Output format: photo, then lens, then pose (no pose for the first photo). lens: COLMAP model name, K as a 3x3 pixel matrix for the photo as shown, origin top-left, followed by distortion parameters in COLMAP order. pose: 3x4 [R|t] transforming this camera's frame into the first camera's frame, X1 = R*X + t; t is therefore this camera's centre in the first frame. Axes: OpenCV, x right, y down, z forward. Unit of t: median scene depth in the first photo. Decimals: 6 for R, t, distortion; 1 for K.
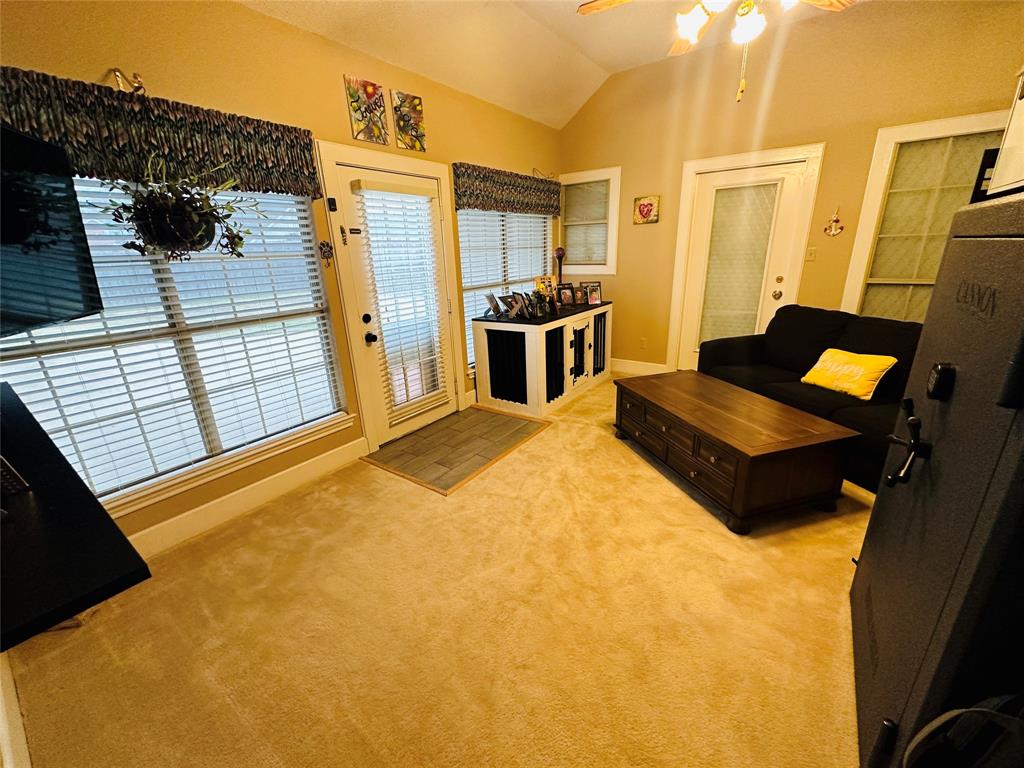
lens RADIAL K [[408.4, 0, 511.2], [0, 408.4, 382.6], [0, 0, 1]] dist [-0.000770, -0.000483]
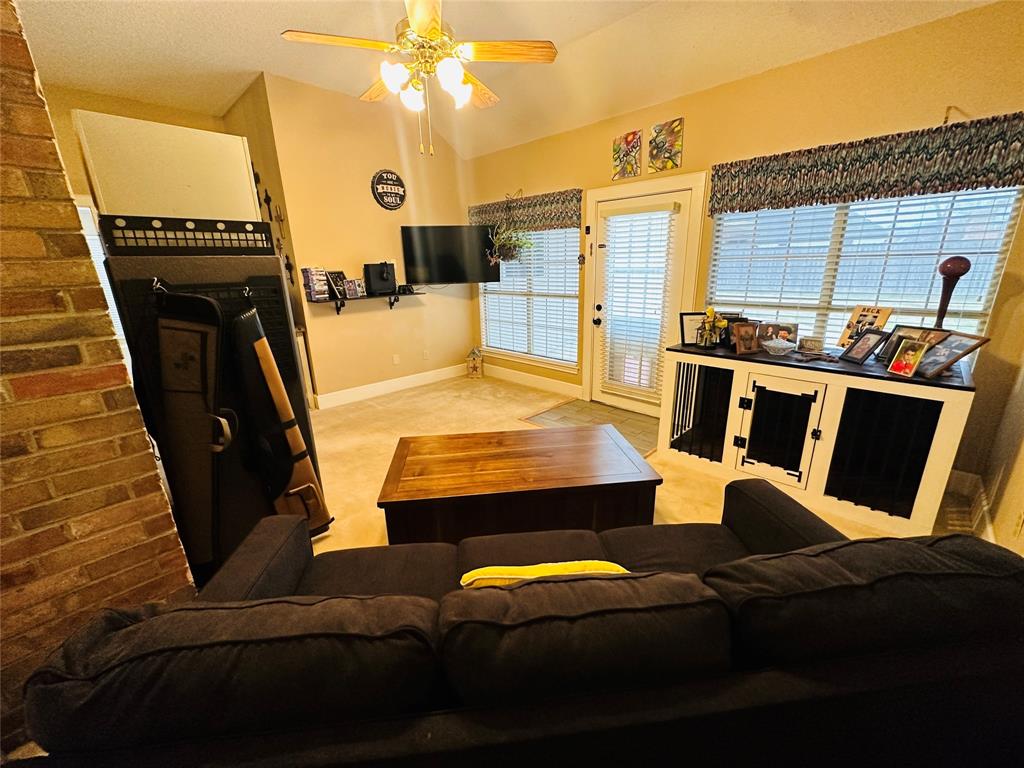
lens RADIAL K [[408.4, 0, 515.3], [0, 408.4, 386.8], [0, 0, 1]] dist [-0.000770, -0.000483]
pose [[-0.155410, 0.320235, -0.934504, 1.082087], [-0.283683, 0.891683, 0.352739, -0.324944], [0.946241, 0.319922, -0.047731, 0.871508]]
